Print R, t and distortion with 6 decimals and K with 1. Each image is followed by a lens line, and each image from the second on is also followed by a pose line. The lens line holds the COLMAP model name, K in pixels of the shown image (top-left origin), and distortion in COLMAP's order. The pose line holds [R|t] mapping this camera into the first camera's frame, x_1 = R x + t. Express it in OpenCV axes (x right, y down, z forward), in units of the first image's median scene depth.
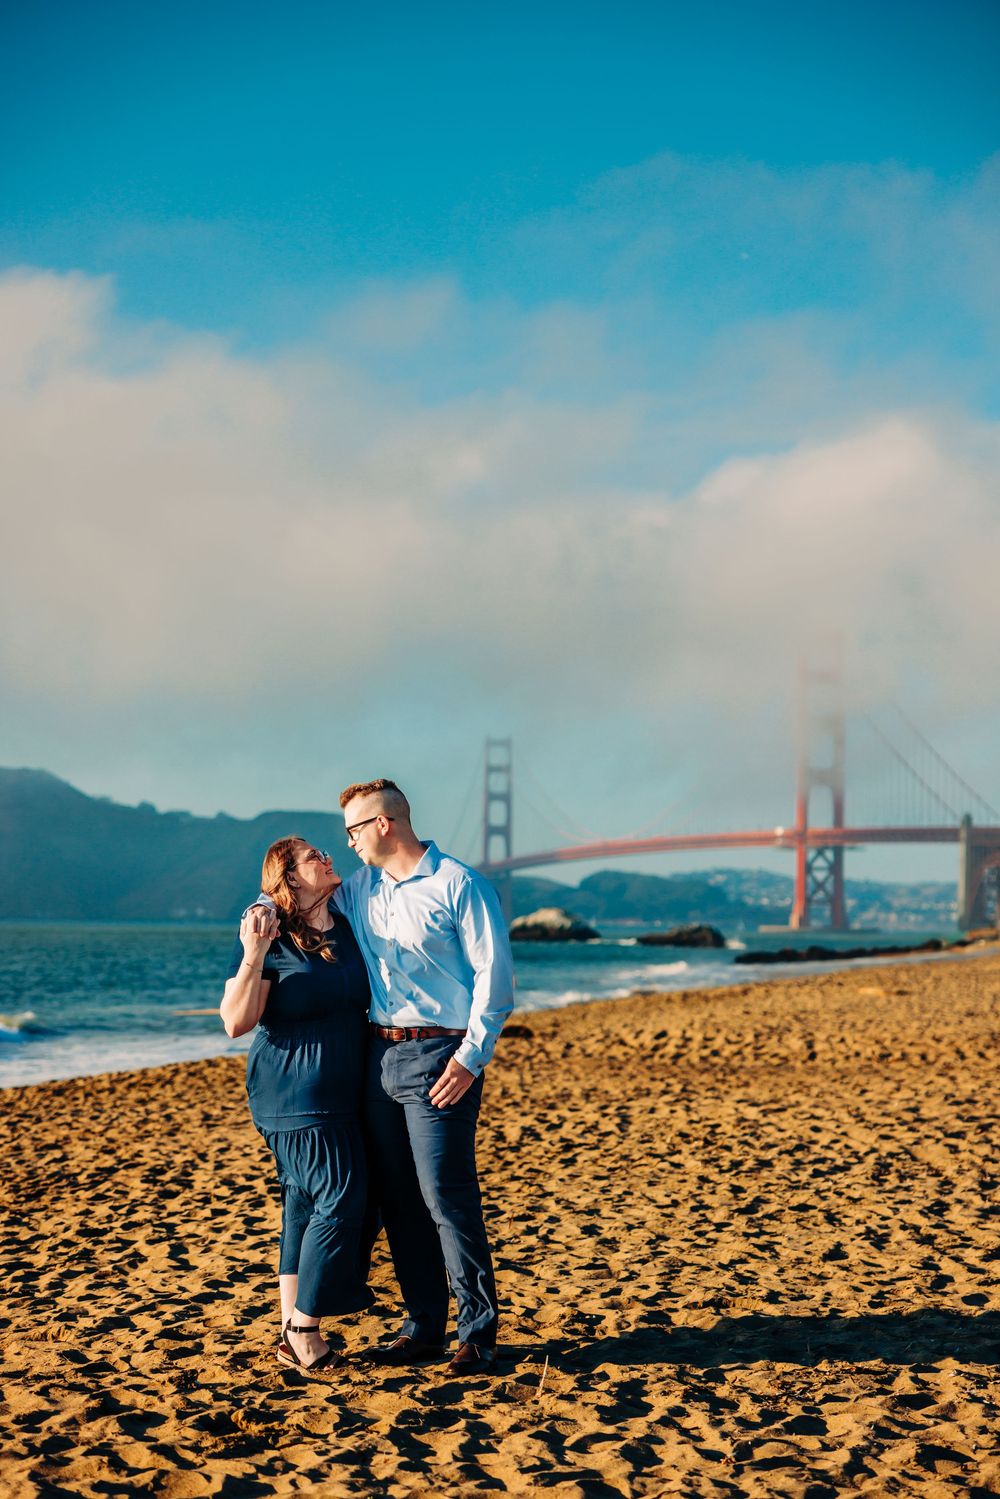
lens RADIAL K [[2946.1, 0, 500.0], [0, 2946.1, 749.5], [0, 0, 1]] dist [0.093055, -0.100875]
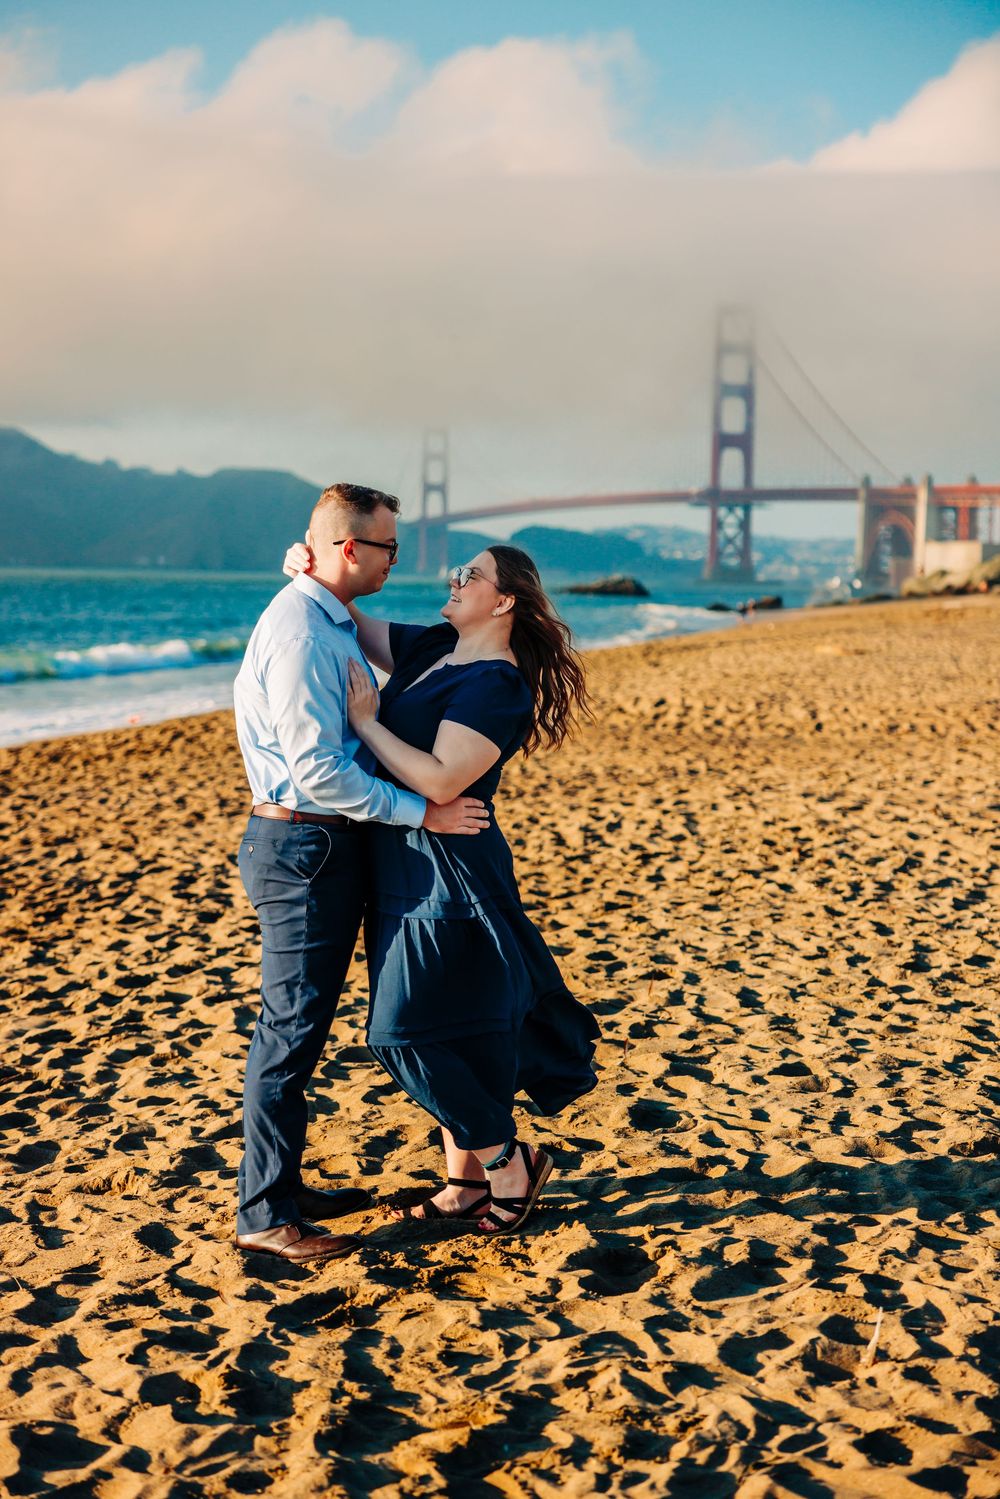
lens RADIAL K [[2694.9, 0, 500.0], [0, 2694.9, 749.5], [0, 0, 1]] dist [0.021100, 0.030426]
pose [[0.999687, 0.005980, 0.024297, -0.035969], [-0.008946, 0.992259, 0.123863, 0.000641], [-0.023368, -0.124041, 0.992002, 0.165359]]
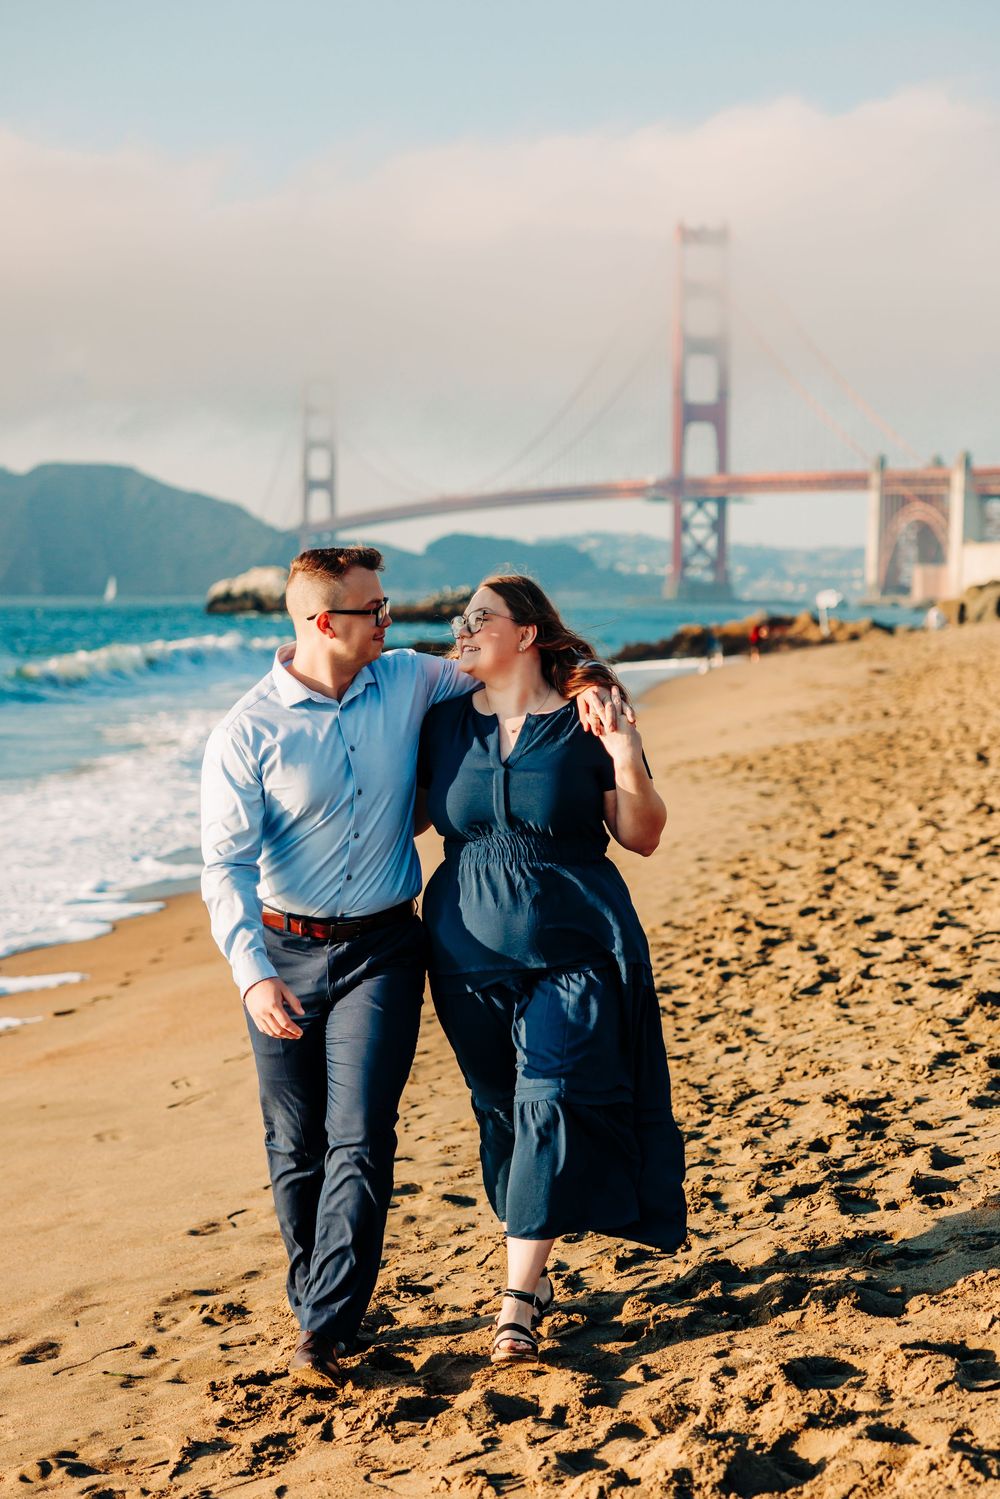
lens RADIAL K [[3283.0, 0, 500.0], [0, 3283.0, 749.5], [0, 0, 1]] dist [-0.081042, -0.112571]
pose [[0.999000, -0.006463, 0.044240, 0.910476], [0.001762, 0.994421, 0.105470, 0.440182], [-0.044674, -0.105286, 0.993438, 6.773023]]
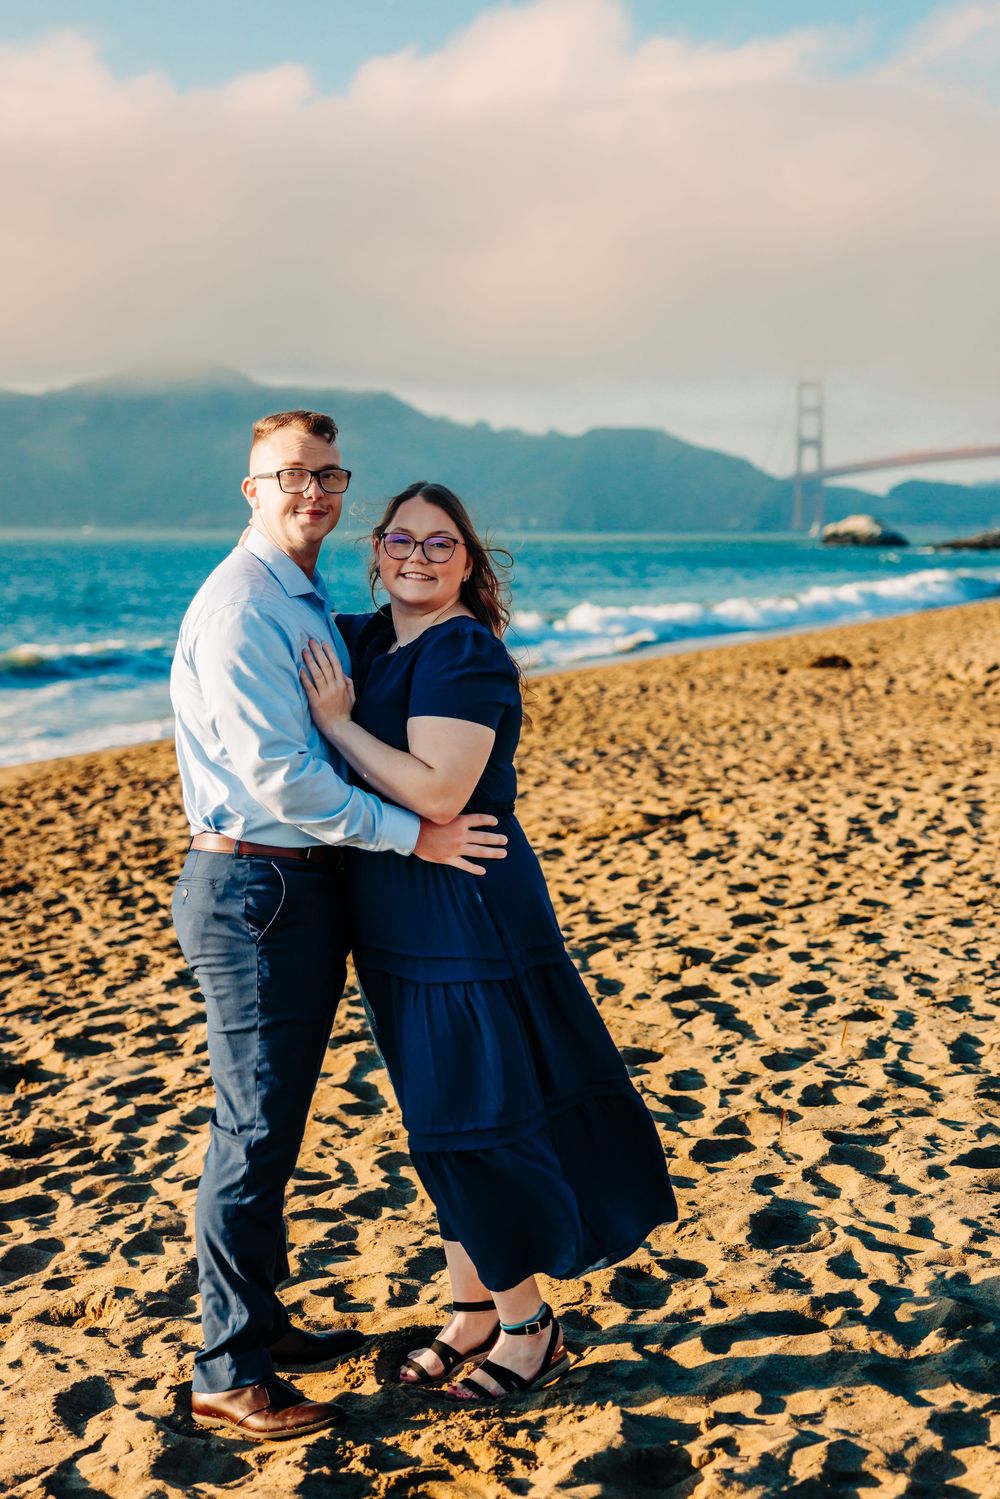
lens RADIAL K [[2731.9, 0, 500.0], [0, 2731.9, 749.5], [0, 0, 1]] dist [-0.013544, 0.088548]
pose [[0.993522, -0.000316, -0.113639, -0.002300], [0.016022, 0.990397, 0.137321, 0.004361], [0.112504, -0.138252, 0.983986, 0.239951]]
